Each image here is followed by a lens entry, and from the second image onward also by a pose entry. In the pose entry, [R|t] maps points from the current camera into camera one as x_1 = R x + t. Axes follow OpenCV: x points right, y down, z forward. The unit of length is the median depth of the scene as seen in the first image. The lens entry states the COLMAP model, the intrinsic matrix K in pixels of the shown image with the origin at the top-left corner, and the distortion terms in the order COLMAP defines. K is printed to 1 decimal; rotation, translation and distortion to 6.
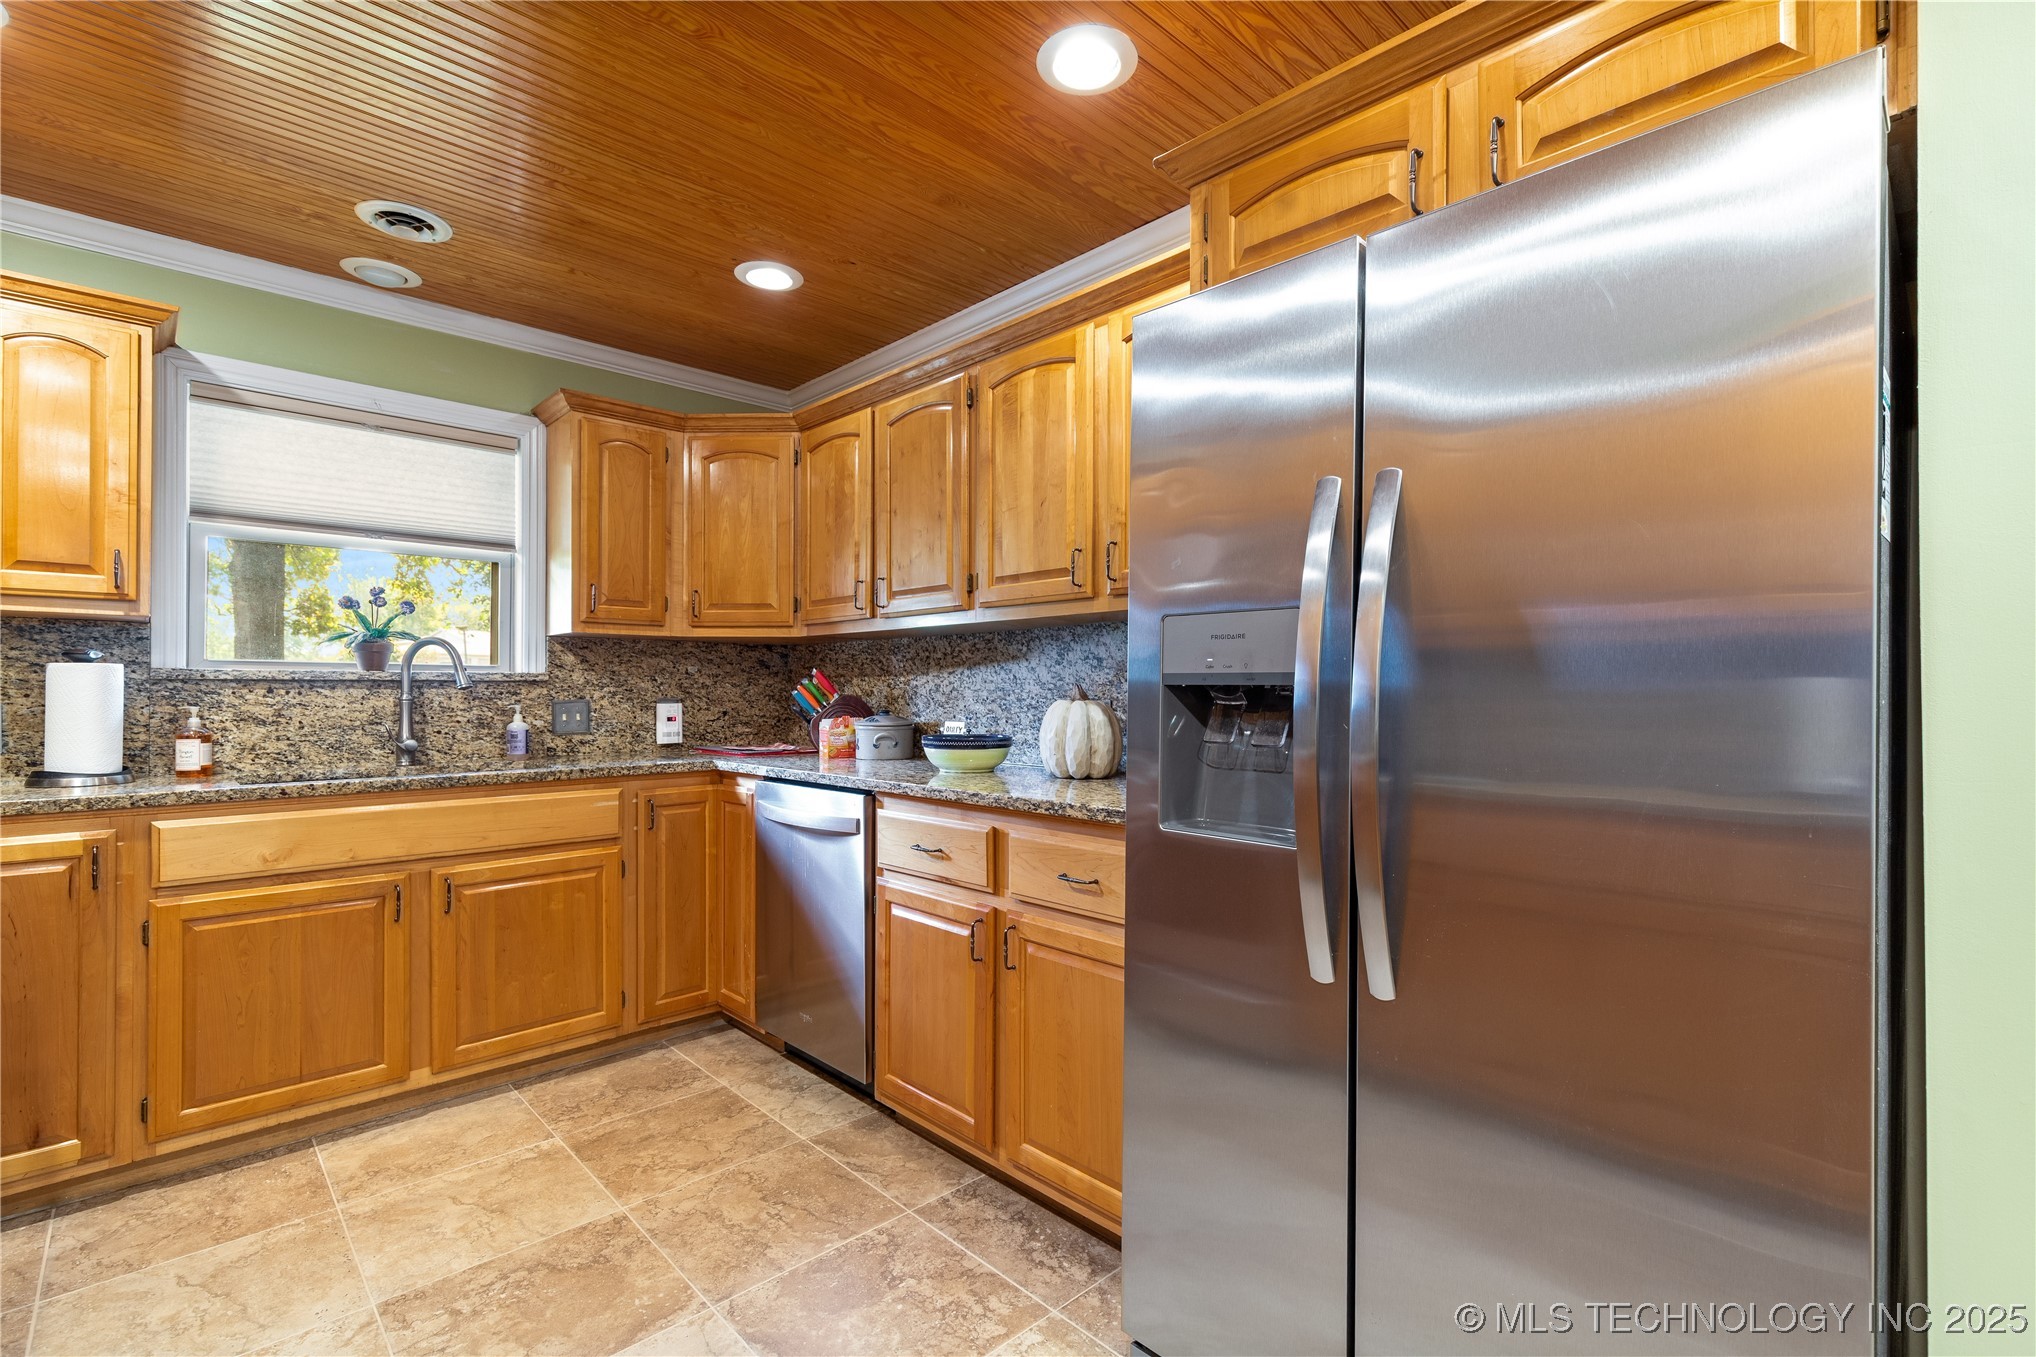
lens RADIAL K [[928.8, 0, 1032.0], [0, 928.8, 683.6], [0, 0, 1]] dist [0.009631, -0.002173]
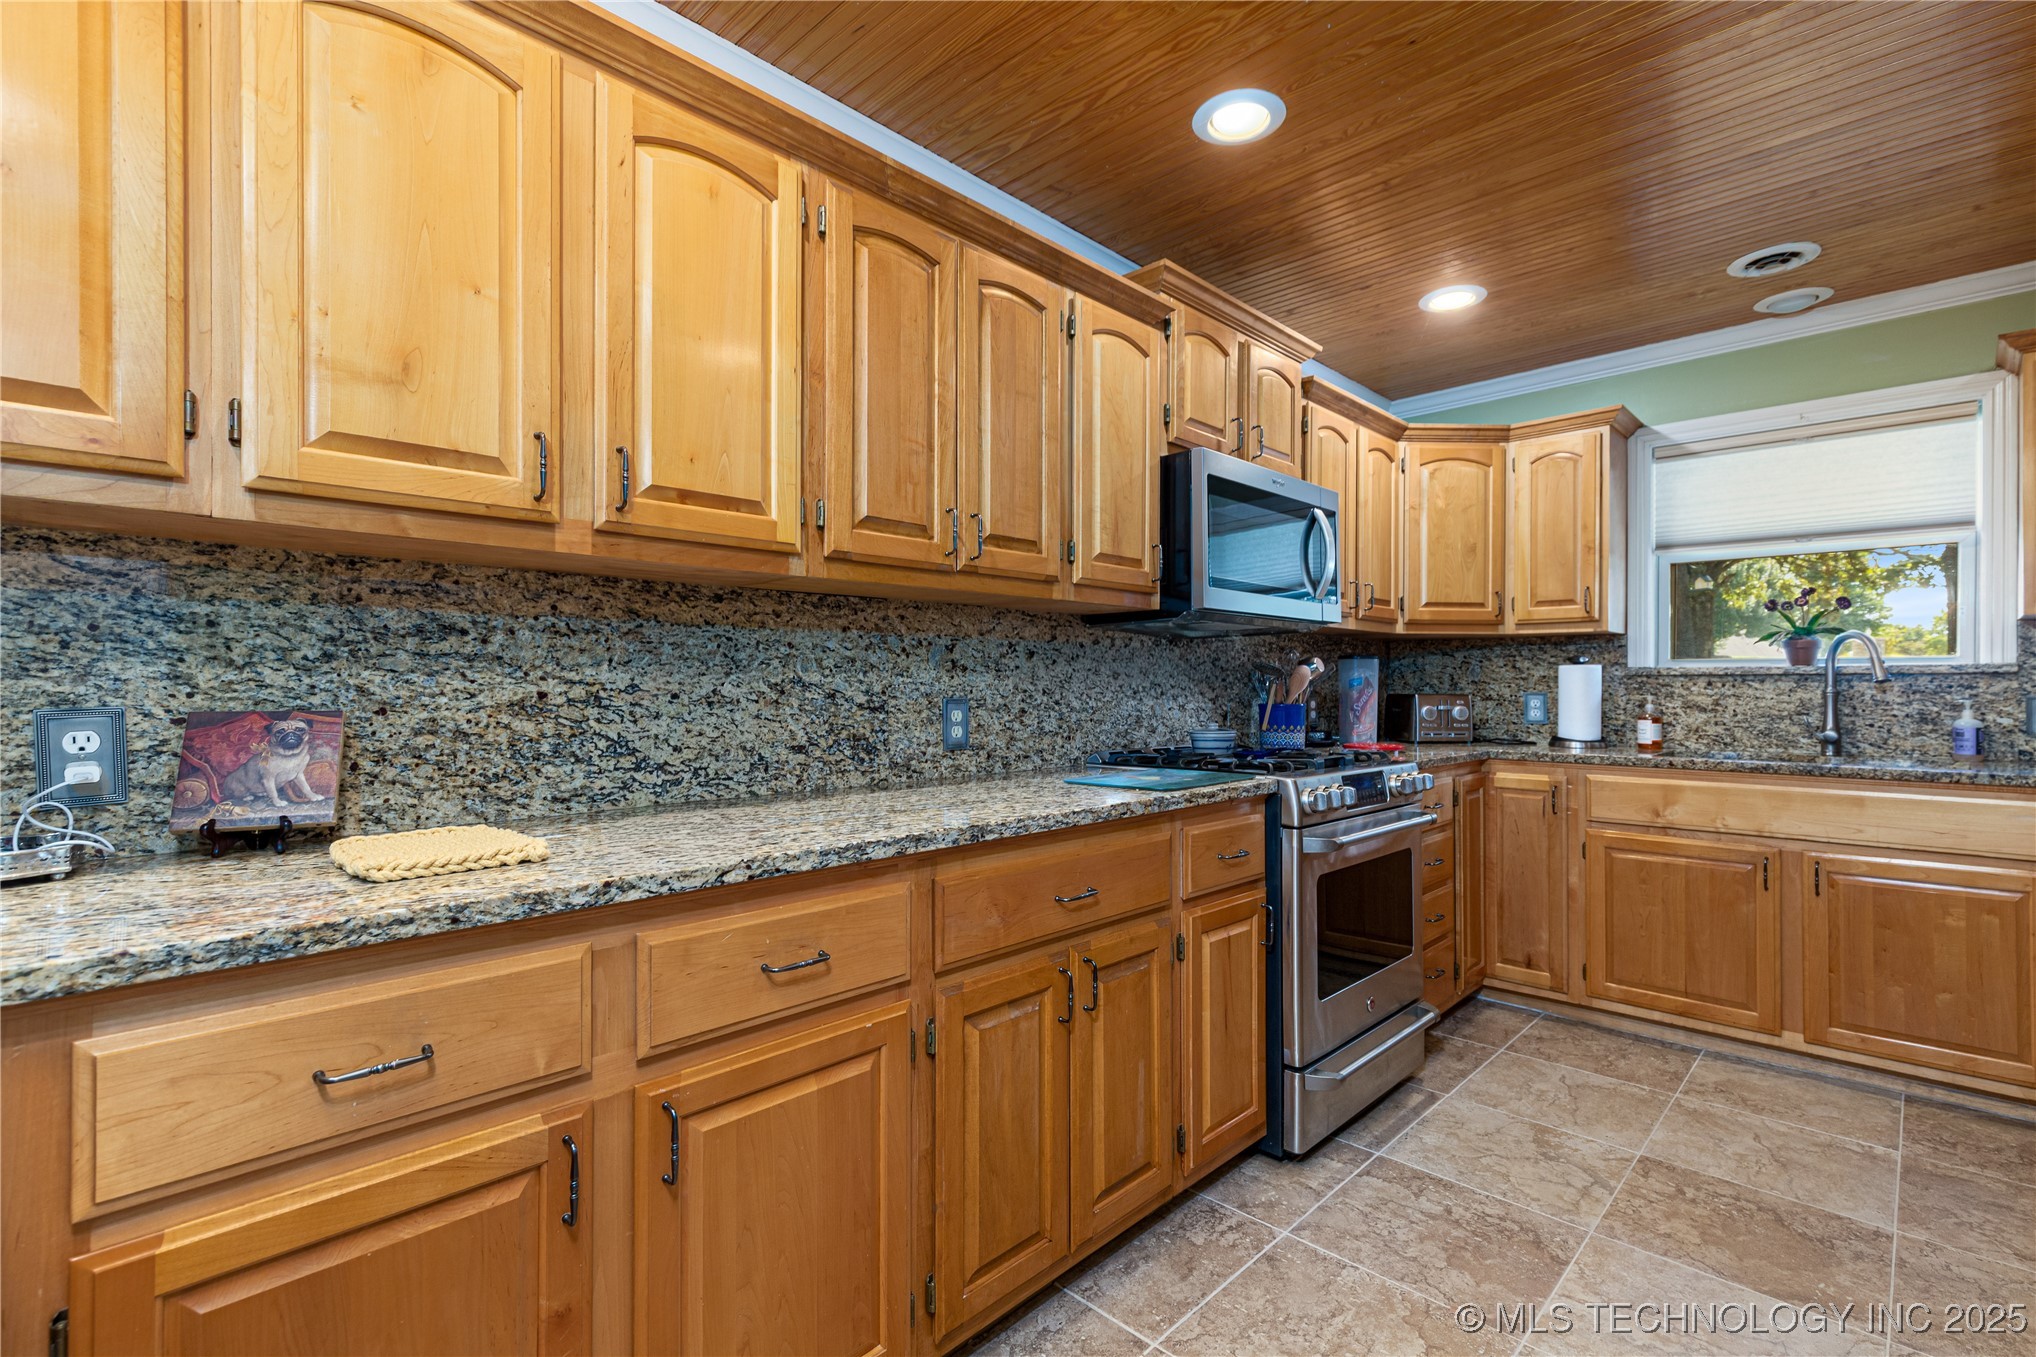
lens RADIAL K [[928.8, 0, 1014.0], [0, 928.8, 679.6], [0, 0, 1]] dist [0.009631, -0.002173]
pose [[0.016728, -0.002881, -0.999856, 0.395990], [0.008080, 0.999964, -0.002746, -0.001770], [0.999827, -0.008033, 0.016751, 0.073380]]
